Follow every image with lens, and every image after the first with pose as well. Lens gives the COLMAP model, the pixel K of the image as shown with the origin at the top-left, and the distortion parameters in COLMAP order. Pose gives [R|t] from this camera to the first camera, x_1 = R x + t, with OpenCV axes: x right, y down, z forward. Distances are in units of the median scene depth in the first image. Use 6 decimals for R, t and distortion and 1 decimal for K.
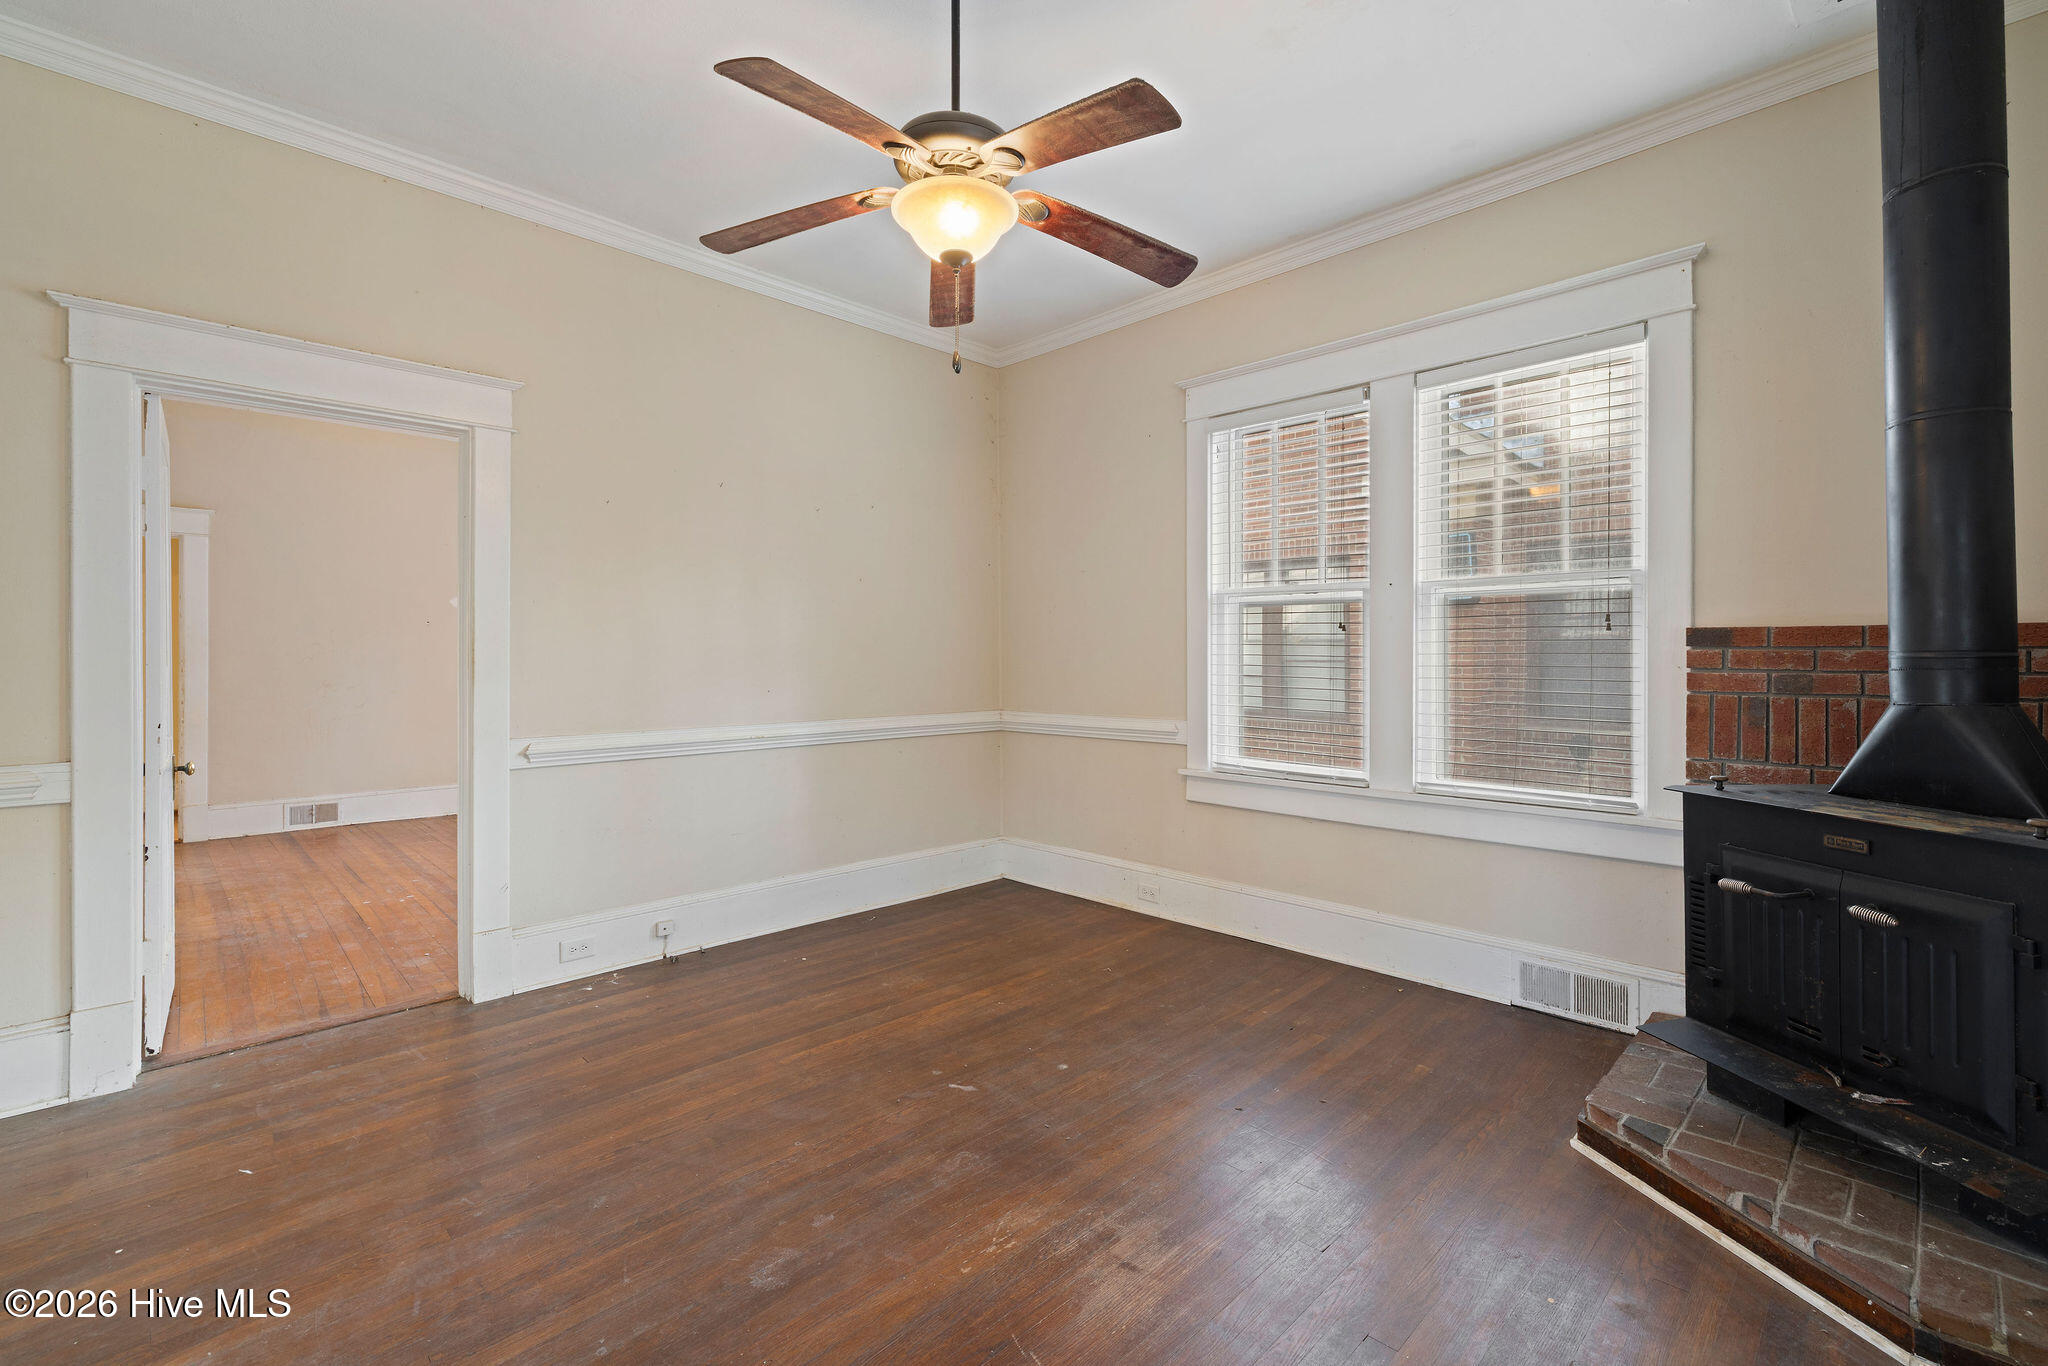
lens RADIAL K [[890.1, 0, 1032.9], [0, 890.1, 663.7], [0, 0, 1]] dist [0.001423, 0.000093]
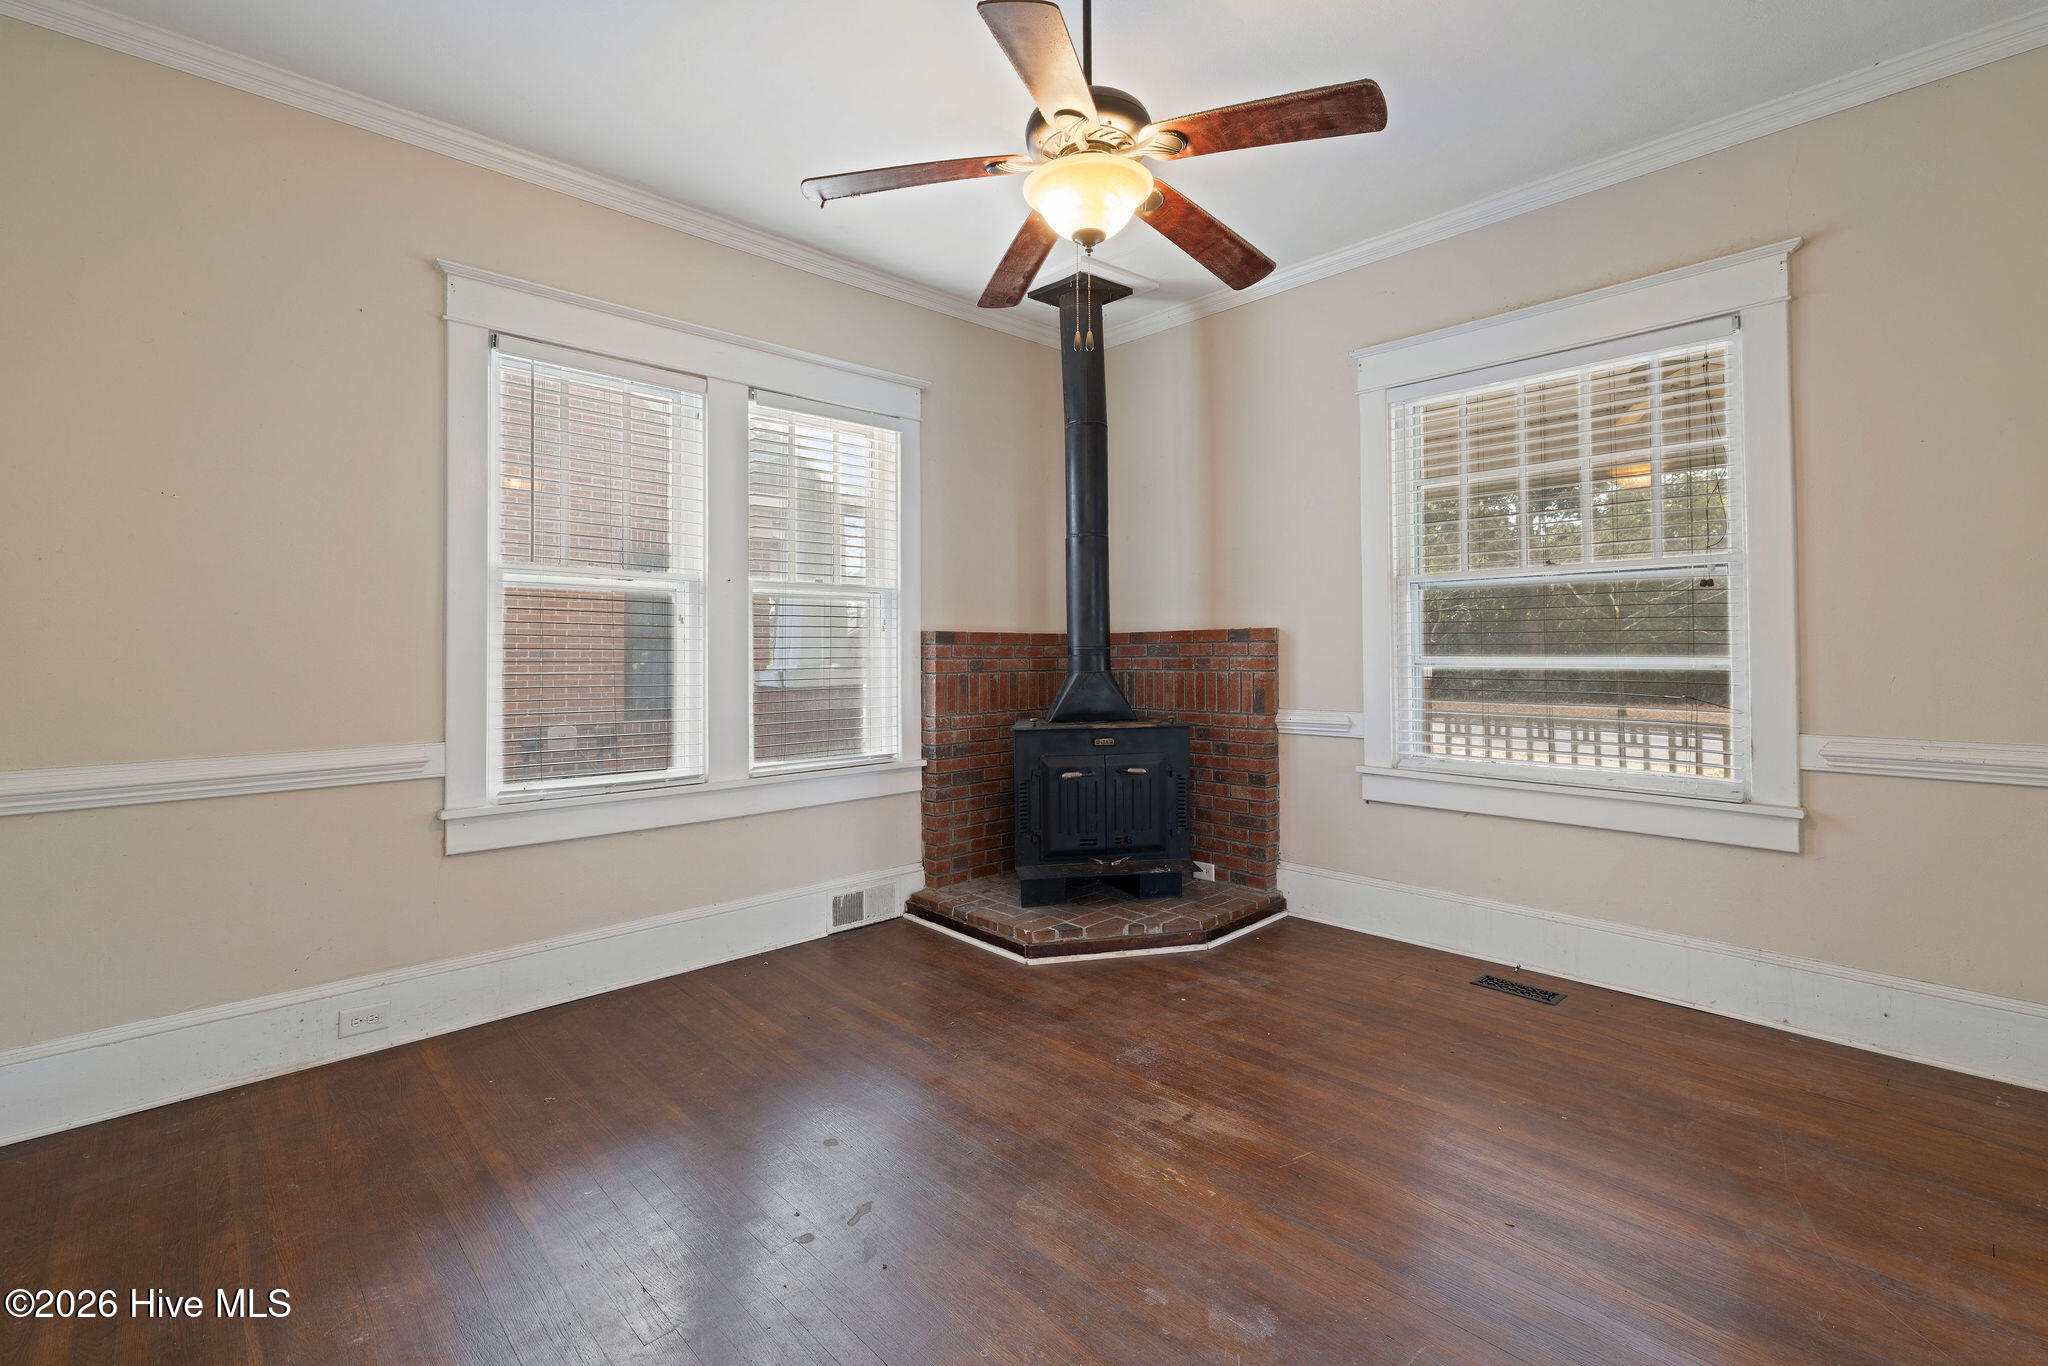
lens RADIAL K [[914.4, 0, 1029.3], [0, 914.4, 642.1], [0, 0, 1]] dist [0.001164, 0.000127]
pose [[0.022866, 0.010485, 0.999684, -0.813207], [0.012827, 0.999860, -0.010780, -0.002199], [-0.999656, 0.013069, 0.022728, 0.784092]]
